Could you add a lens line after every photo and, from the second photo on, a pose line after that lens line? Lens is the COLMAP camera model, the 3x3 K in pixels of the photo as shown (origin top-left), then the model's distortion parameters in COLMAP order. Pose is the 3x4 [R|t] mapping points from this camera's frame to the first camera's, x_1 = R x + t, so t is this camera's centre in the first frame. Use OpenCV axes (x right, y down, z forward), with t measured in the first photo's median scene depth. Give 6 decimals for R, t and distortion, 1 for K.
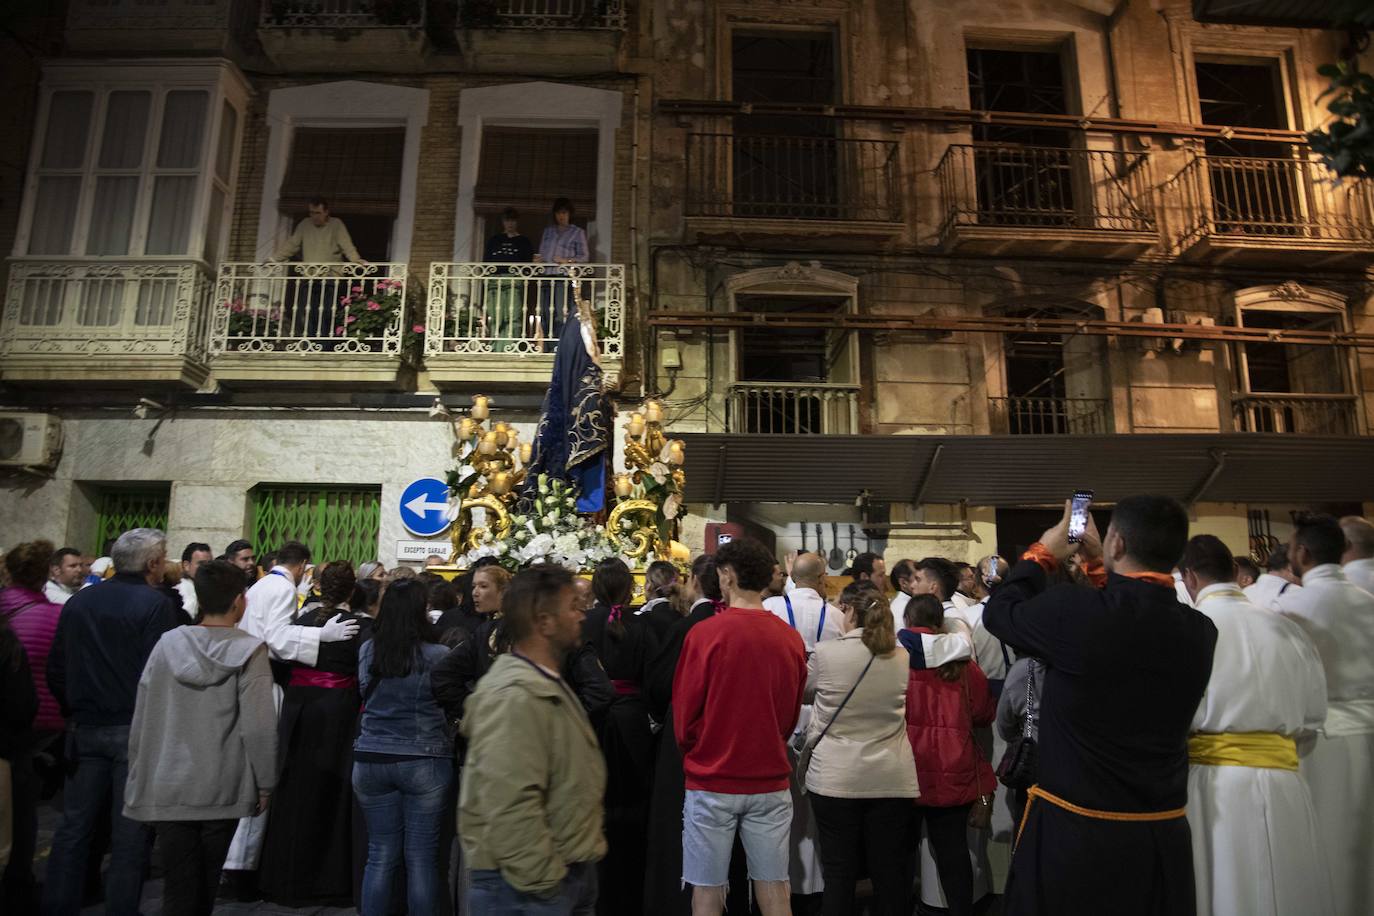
lens RADIAL K [[939.4, 0, 689.7], [0, 939.4, 465.7], [0, 0, 1]] dist [-0.112181, 0.065954]
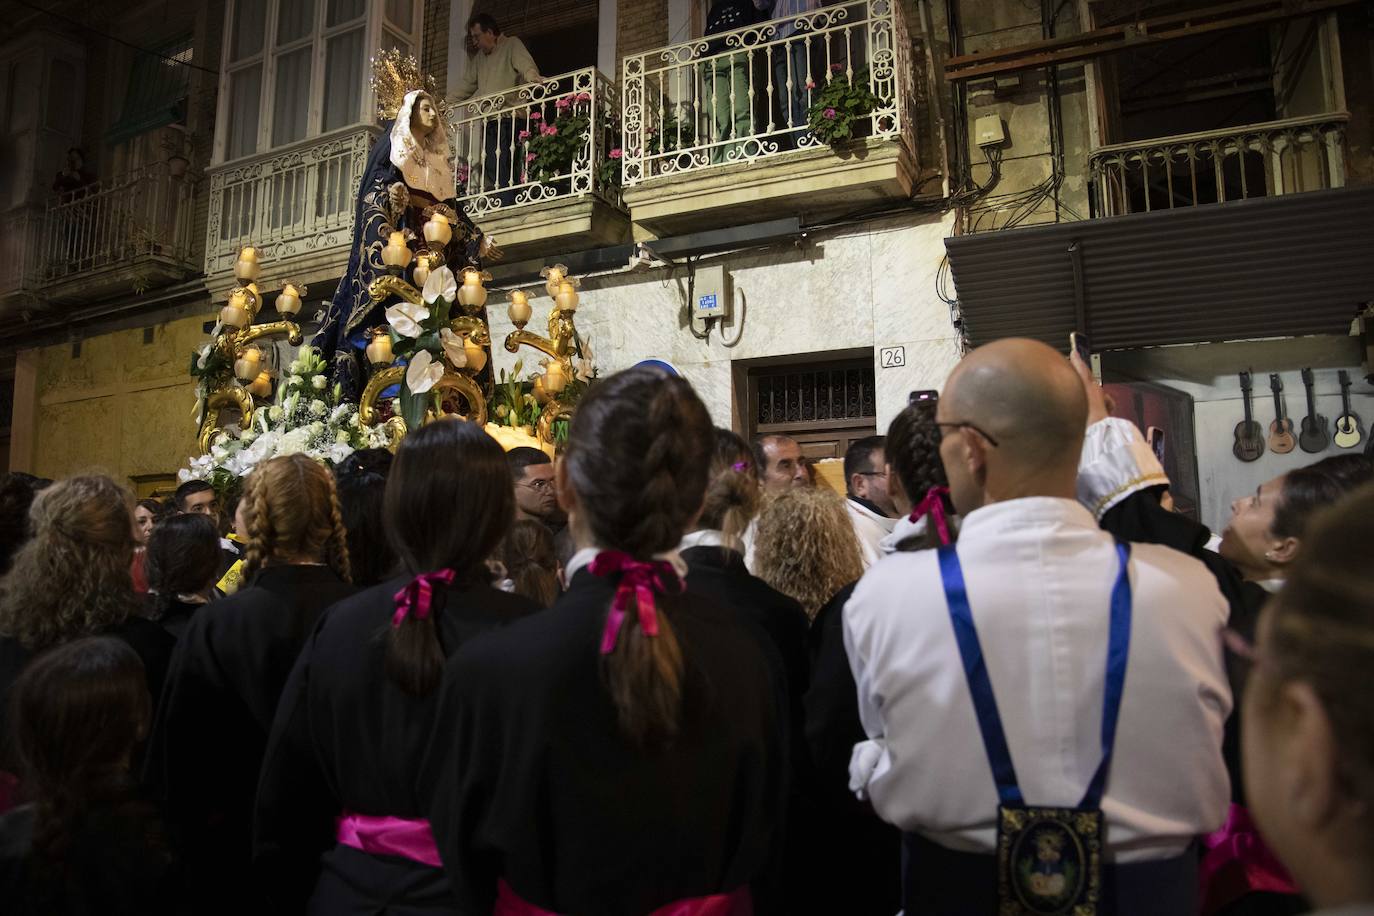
lens RADIAL K [[939.4, 0, 689.7], [0, 939.4, 465.7], [0, 0, 1]] dist [-0.112181, 0.065954]
pose [[0.893534, -0.055258, -0.445582, 0.063838], [0.092415, 0.993784, 0.062079, 0.052114], [0.439381, -0.096648, 0.893086, 0.359744]]
